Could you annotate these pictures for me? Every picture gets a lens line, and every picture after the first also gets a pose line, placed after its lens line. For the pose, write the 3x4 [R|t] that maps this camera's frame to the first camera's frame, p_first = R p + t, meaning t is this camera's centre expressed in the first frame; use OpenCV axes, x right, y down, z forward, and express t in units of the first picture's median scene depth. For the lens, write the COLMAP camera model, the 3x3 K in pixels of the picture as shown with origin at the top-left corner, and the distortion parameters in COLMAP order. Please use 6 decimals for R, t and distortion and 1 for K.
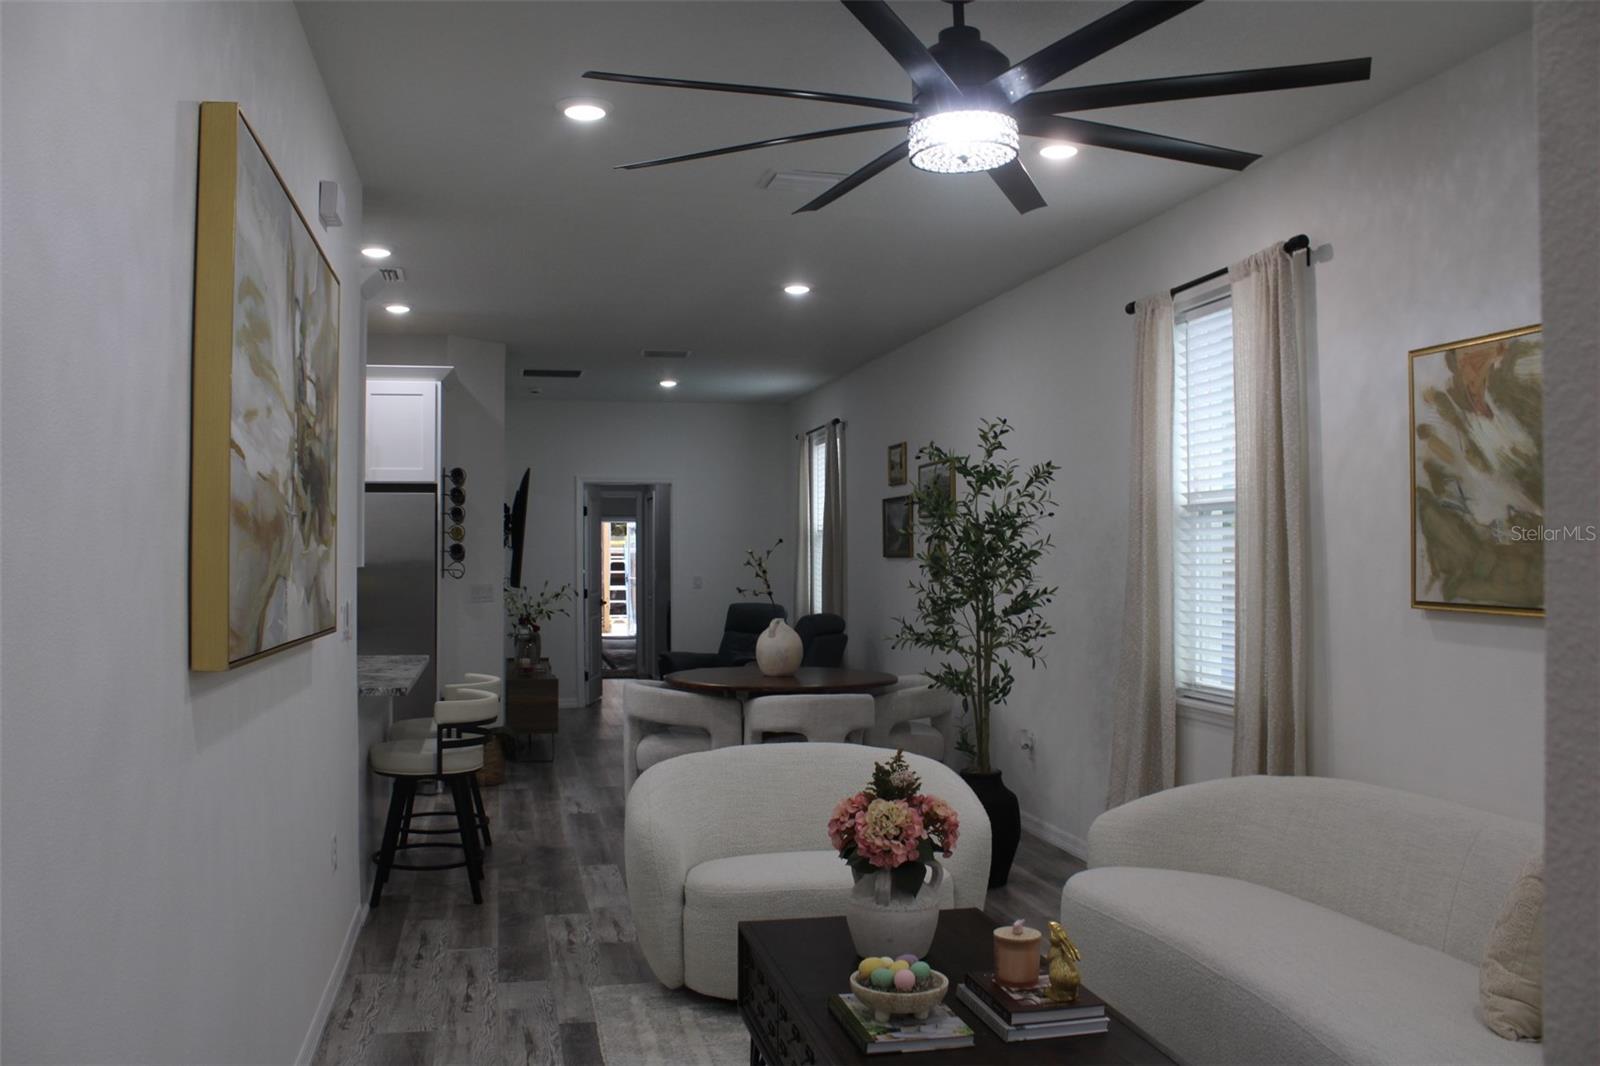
lens RADIAL K [[1323.7, 0, 800.4], [0, 1323.7, 540.9], [0, 0, 1]] dist [-0.167200, 0.137205]
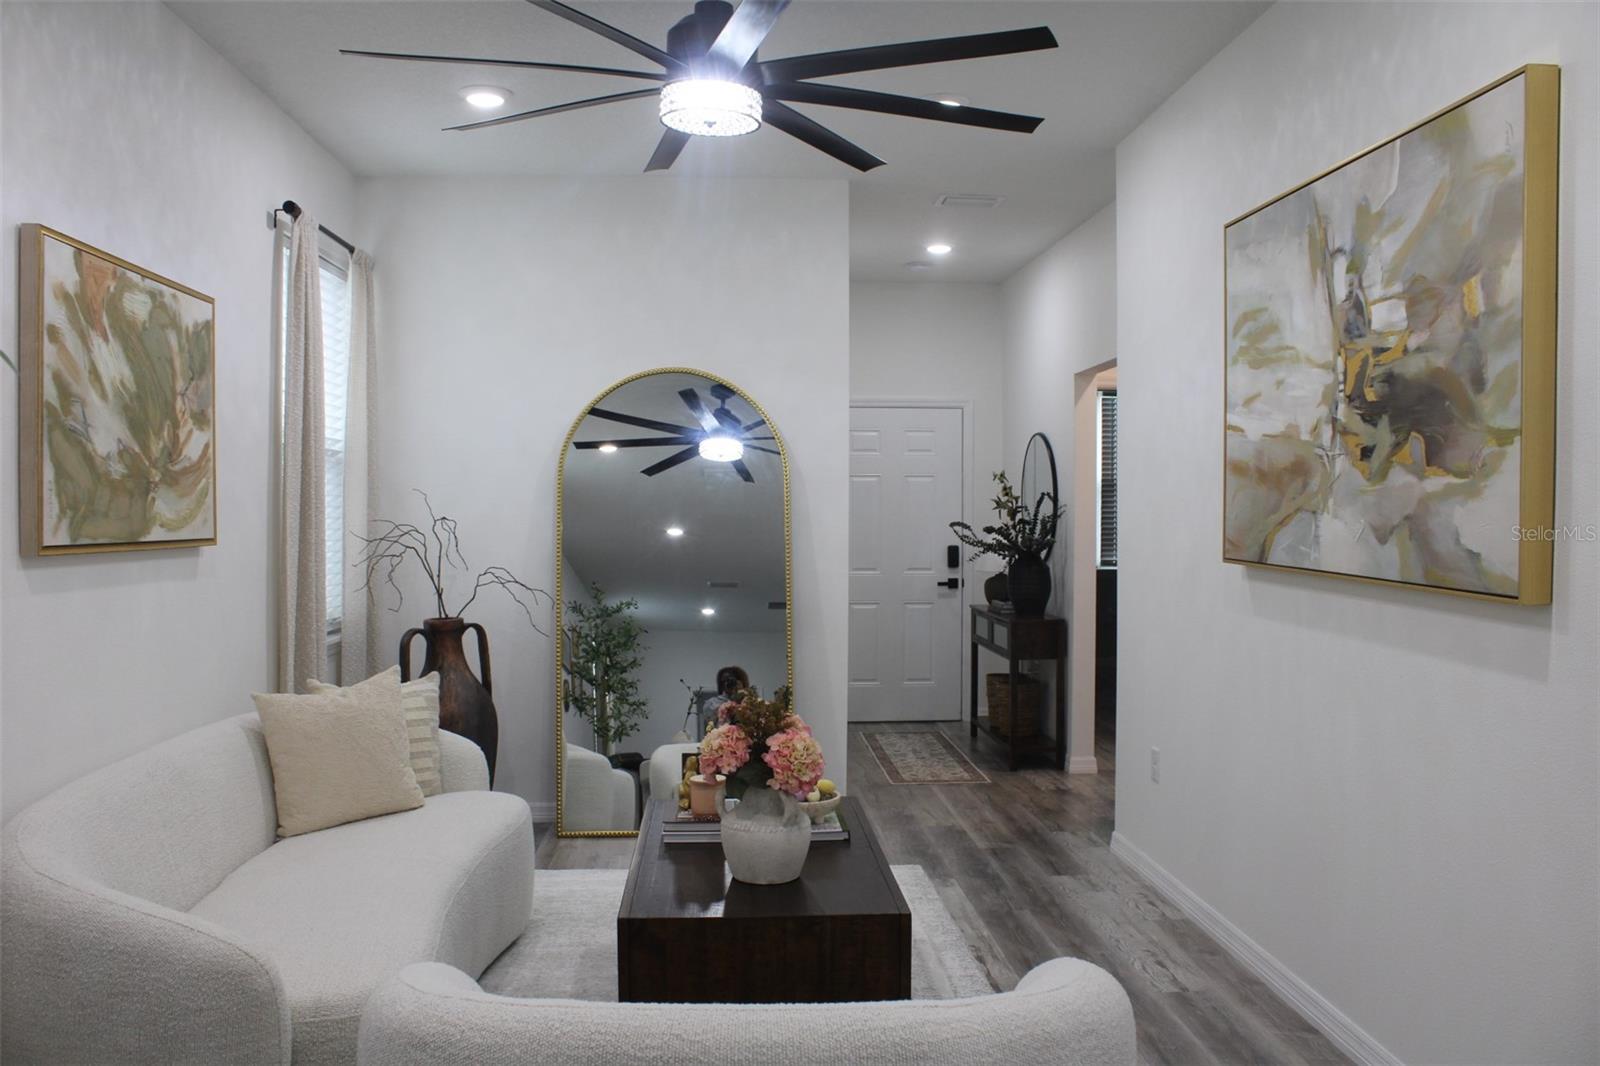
lens RADIAL K [[1323.7, 0, 800.4], [0, 1323.7, 540.9], [0, 0, 1]] dist [-0.167200, 0.137205]
pose [[-0.986628, -0.006845, 0.162843, -0.110266], [-0.004537, 0.999884, 0.014537, 0.032233], [-0.162924, 0.013604, -0.986545, 1.796902]]
